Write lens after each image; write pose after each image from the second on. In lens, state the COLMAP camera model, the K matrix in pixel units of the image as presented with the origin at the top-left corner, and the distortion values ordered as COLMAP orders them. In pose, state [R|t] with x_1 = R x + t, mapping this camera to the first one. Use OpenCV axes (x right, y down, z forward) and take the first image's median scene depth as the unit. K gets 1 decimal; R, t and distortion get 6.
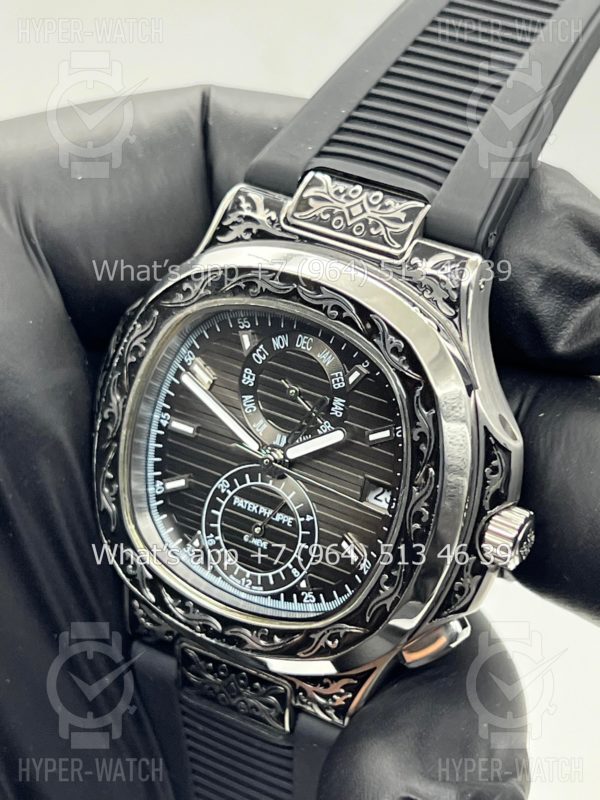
lens RADIAL K [[1848.5, 0, 284.9], [0, 1848.5, 399.4], [0, 0, 1]] dist [0.282413, 0.000000]
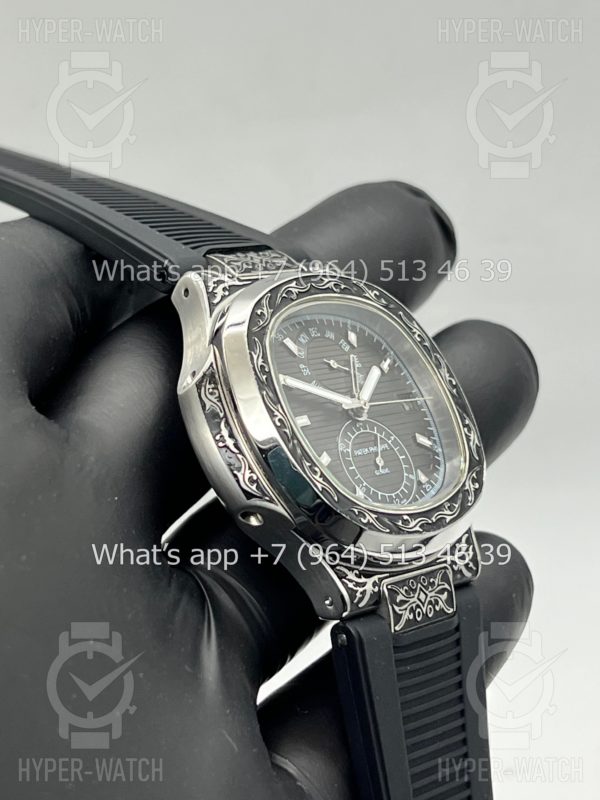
lens RADIAL K [[1848.5, 0, 299.9], [0, 1848.5, 398.1], [0, 0, 1]] dist [0.282413, 0.000000]
pose [[0.194136, -0.086886, 0.977119, -1.288922], [0.637475, 0.768259, -0.058340, 0.076533], [-0.745612, 0.634215, 0.204534, 0.751638]]
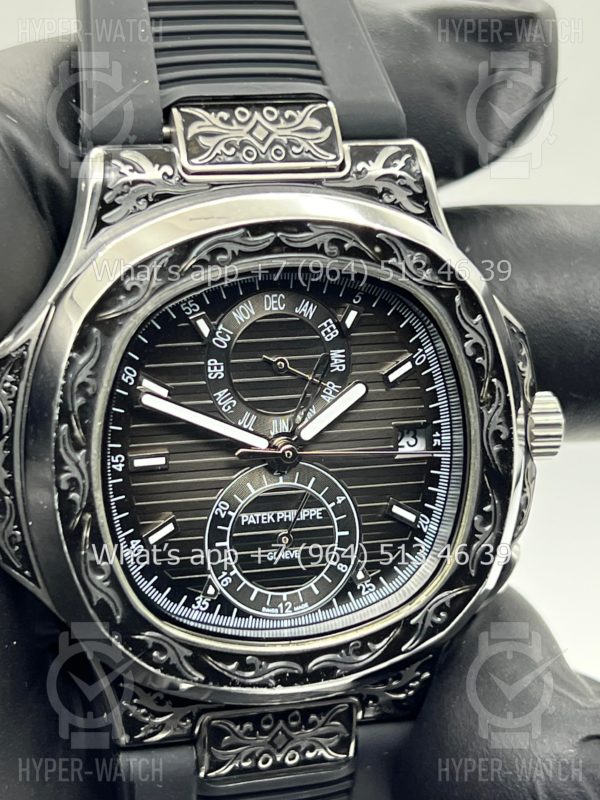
lens RADIAL K [[1848.5, 0, 283.6], [0, 1848.5, 397.3], [0, 0, 1]] dist [0.282413, 0.000000]
pose [[0.702343, -0.344136, 0.623125, -0.505505], [0.334467, 0.932267, 0.137879, -0.101846], [-0.628368, 0.111576, 0.769873, 0.363768]]
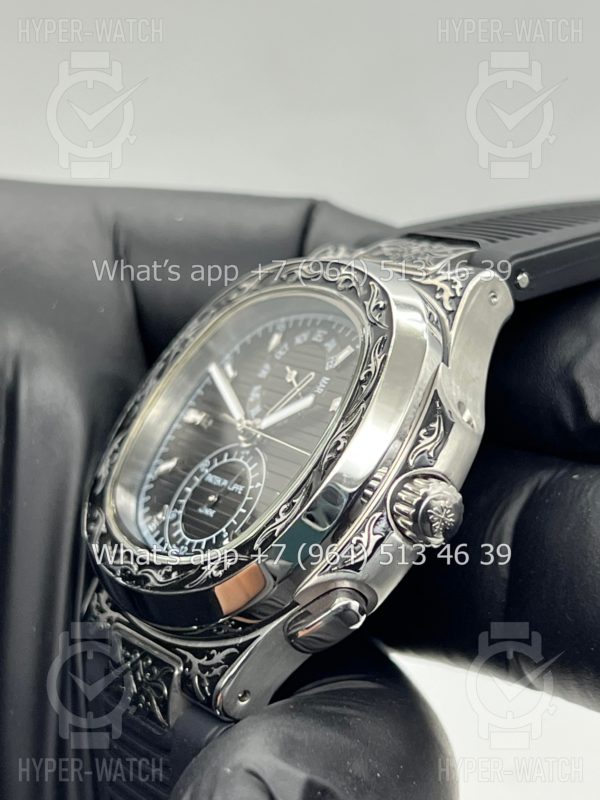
lens RADIAL K [[1848.5, 0, 293.6], [0, 1848.5, 406.5], [0, 0, 1]] dist [0.282413, 0.000000]
pose [[0.892821, 0.192591, -0.407160, 0.411116], [-0.384703, 0.796210, -0.466961, 0.470977], [0.234253, 0.573548, 0.784964, 0.220281]]
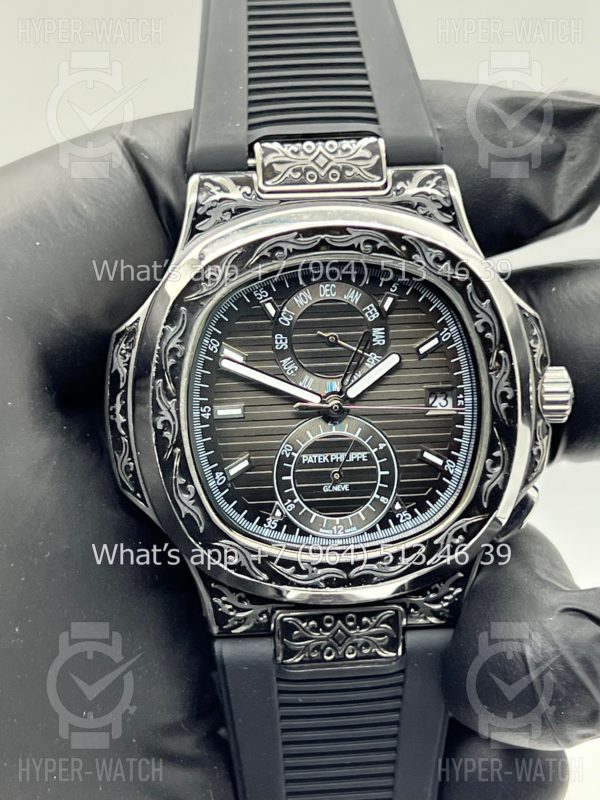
lens RADIAL K [[1848.5, 0, 291.5], [0, 1848.5, 398.7], [0, 0, 1]] dist [0.282413, 0.000000]
pose [[0.814693, -0.312150, 0.488710, -0.536964], [0.341318, 0.939435, 0.031052, -0.012236], [-0.468804, 0.141508, 0.871893, 0.090112]]
